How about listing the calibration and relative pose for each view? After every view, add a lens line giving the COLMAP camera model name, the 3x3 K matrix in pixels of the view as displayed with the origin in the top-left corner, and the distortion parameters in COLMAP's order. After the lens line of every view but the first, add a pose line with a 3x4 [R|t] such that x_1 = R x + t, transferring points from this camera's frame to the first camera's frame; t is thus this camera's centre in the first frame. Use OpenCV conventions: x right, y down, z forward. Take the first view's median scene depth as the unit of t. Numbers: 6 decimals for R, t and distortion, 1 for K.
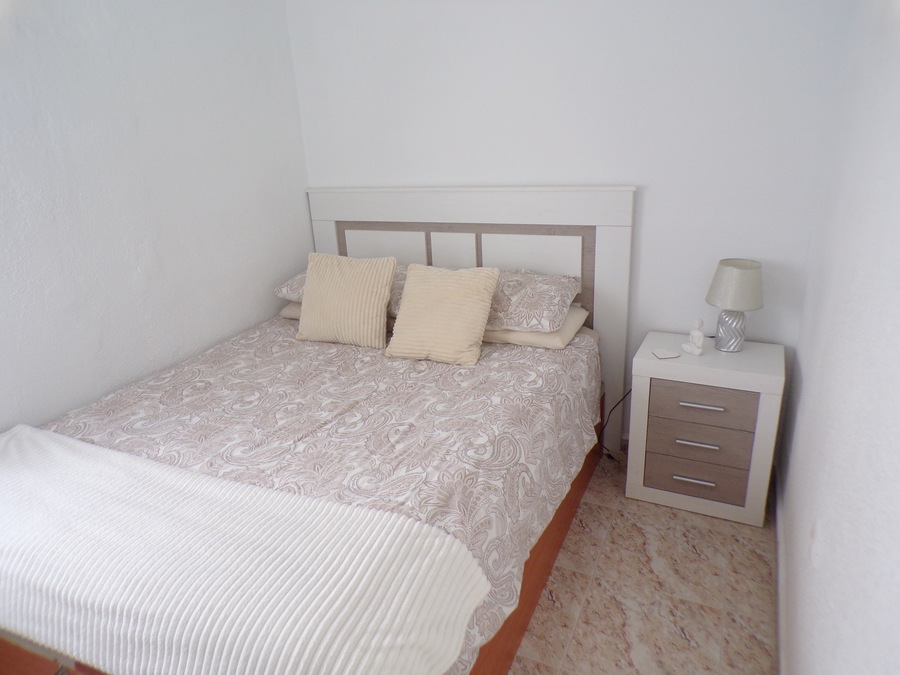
lens RADIAL K [[613.2, 0, 449.7], [0, 613.2, 338.4], [0, 0, 1]] dist [0.008368, 0.014121]
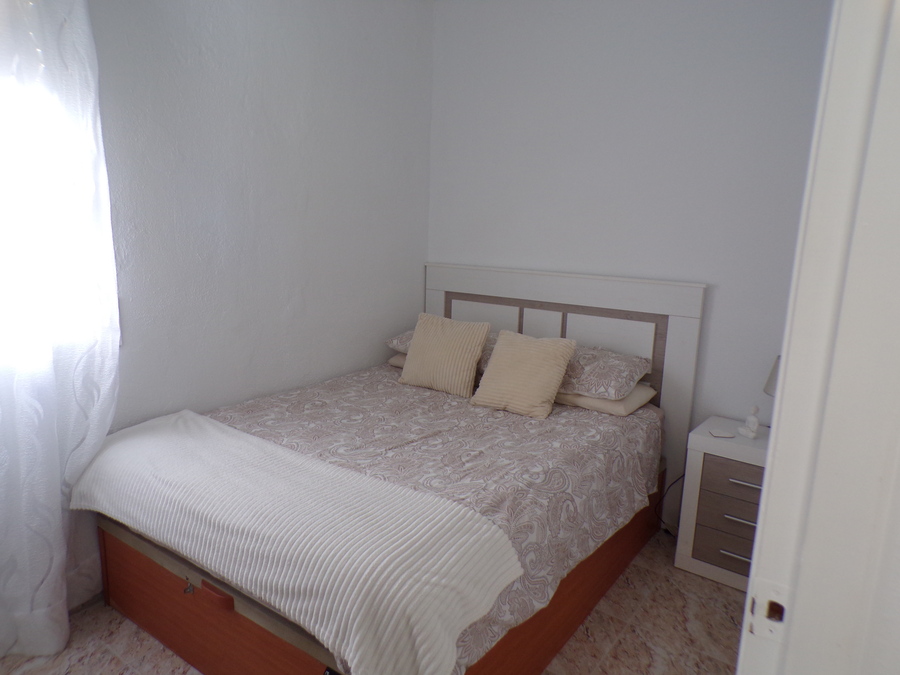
lens RADIAL K [[613.2, 0, 450.1], [0, 613.2, 338.1], [0, 0, 1]] dist [0.008368, 0.014121]
pose [[0.978170, 0.115987, -0.172427, 0.053402], [-0.141210, 0.979738, -0.142032, 0.092471], [0.152459, 0.163280, 0.974729, -0.195253]]
